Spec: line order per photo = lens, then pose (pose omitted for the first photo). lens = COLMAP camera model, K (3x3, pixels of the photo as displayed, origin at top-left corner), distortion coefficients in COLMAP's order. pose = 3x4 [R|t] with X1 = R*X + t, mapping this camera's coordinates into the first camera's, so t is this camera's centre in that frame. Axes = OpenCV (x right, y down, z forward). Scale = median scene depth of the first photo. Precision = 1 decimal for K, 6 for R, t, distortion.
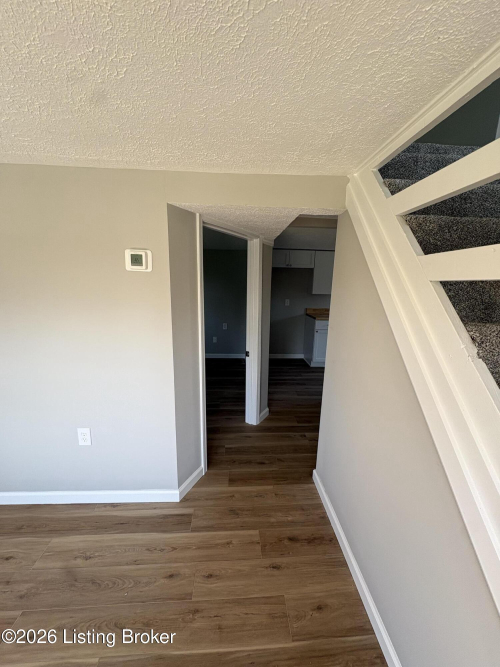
lens RADIAL K [[265.1, 0, 250.6], [0, 265.1, 334.1], [0, 0, 1]] dist [0.002497, 0.000203]
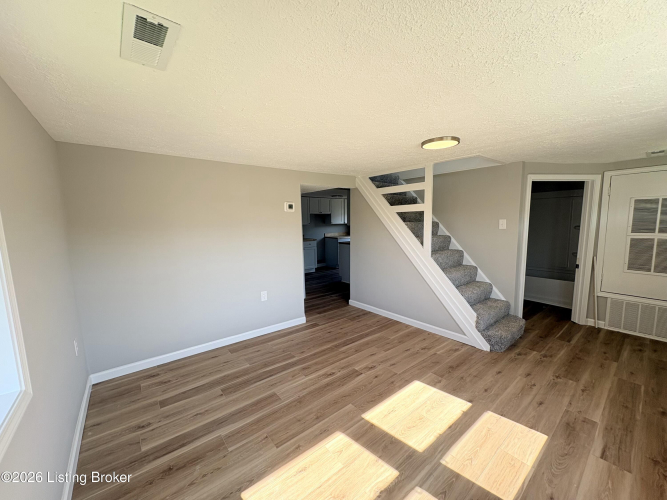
lens RADIAL K [[265.1, 0, 333.0], [0, 265.1, 249.6], [0, 0, 1]] dist [0.002497, 0.000203]
pose [[0.817967, -0.096717, 0.567076, -1.330171], [0.138141, 0.989945, -0.030420, 0.185707], [-0.558432, 0.103219, 0.823104, -0.947237]]
